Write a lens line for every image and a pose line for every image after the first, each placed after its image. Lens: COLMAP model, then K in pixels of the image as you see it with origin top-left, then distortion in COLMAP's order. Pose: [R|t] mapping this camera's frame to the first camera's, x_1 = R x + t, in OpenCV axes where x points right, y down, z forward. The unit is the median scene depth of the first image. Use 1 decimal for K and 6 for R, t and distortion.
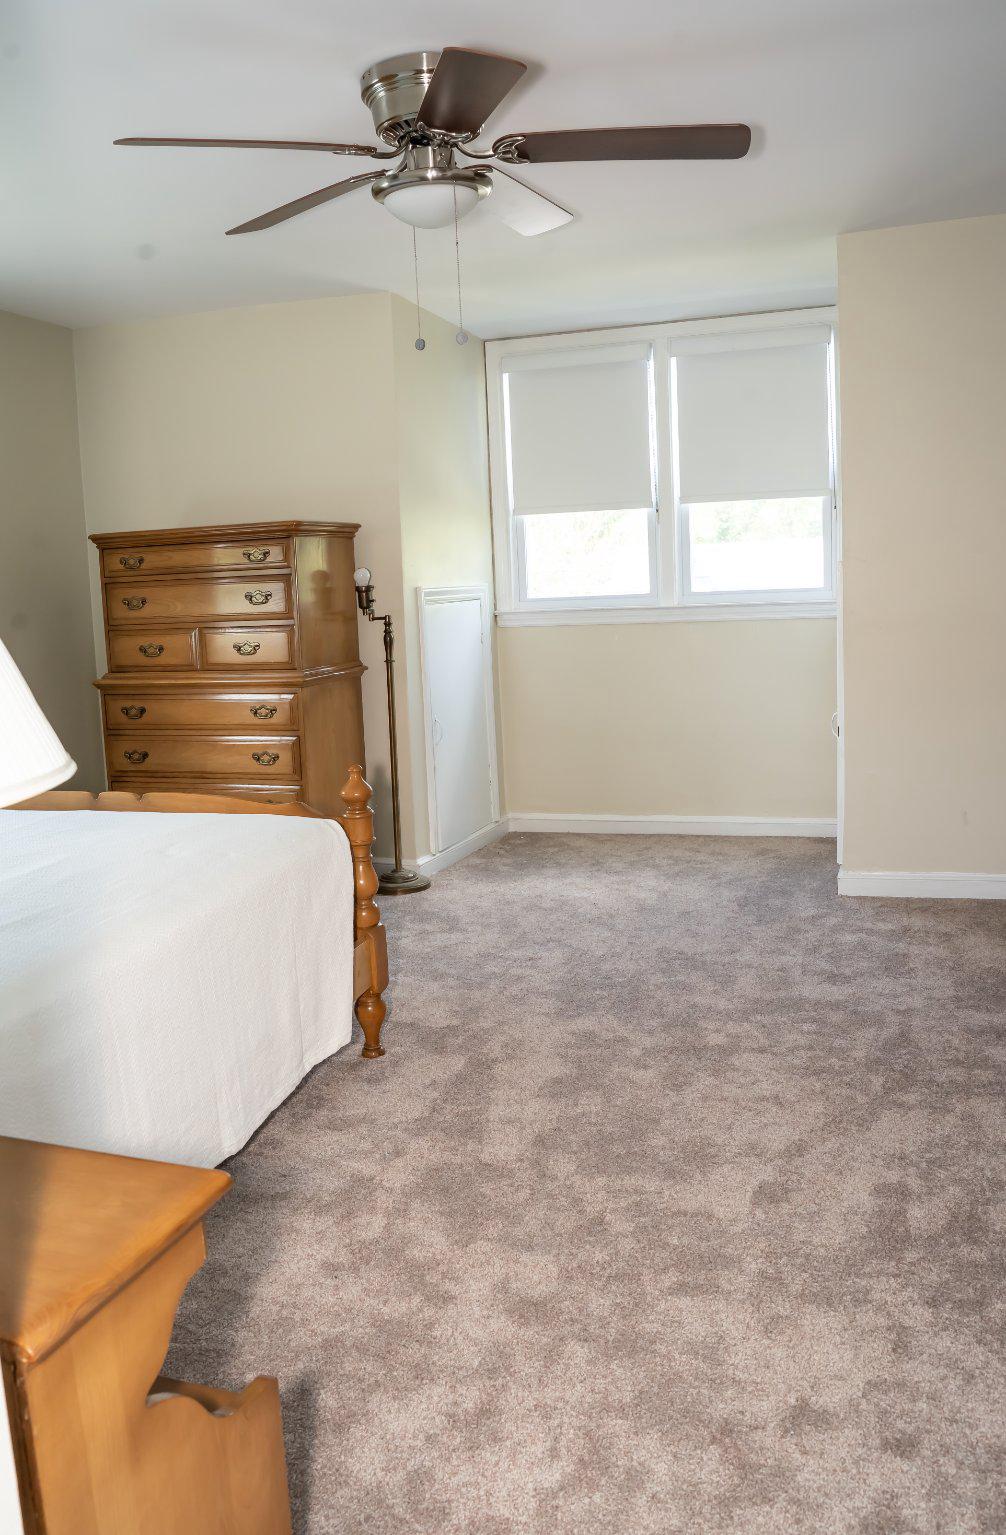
lens RADIAL K [[1331.7, 0, 498.6], [0, 1331.7, 766.1], [0, 0, 1]] dist [0.030792, 0.000123]
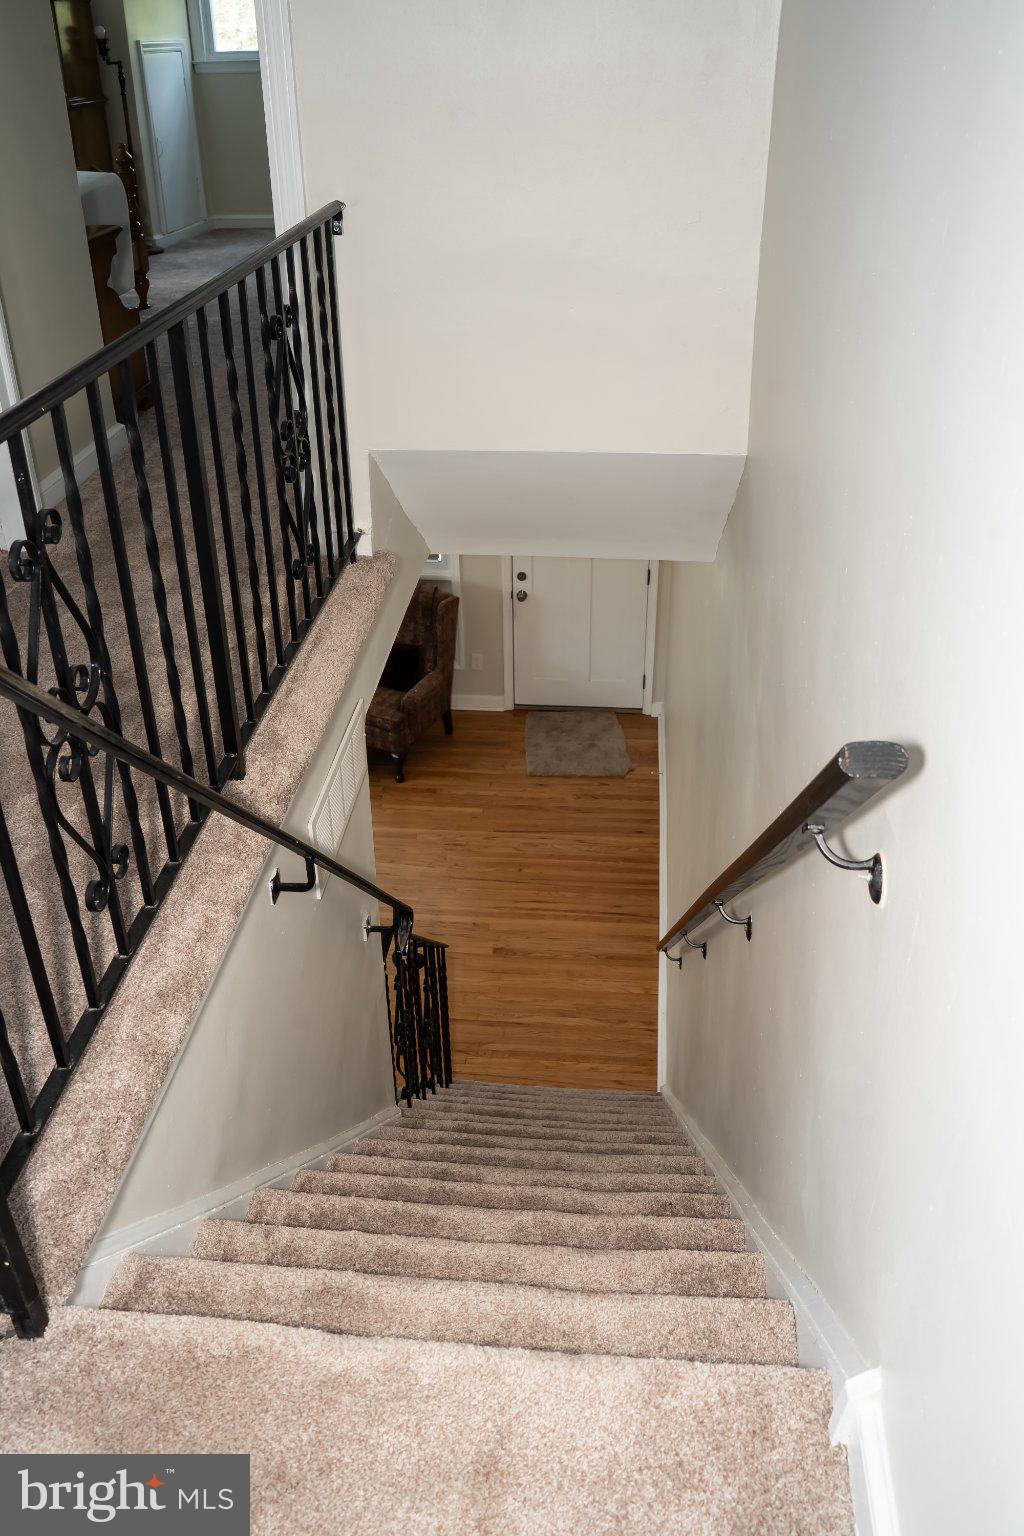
lens RADIAL K [[1254.9, 0, 514.8], [0, 1254.9, 768.7], [0, 0, 1]] dist [-0.106073, 0.071190]
pose [[0.975093, -0.081601, 0.206242, 0.003965], [-0.004953, 0.921620, 0.388063, 0.087993], [-0.221743, -0.379419, 0.898260, -0.620719]]
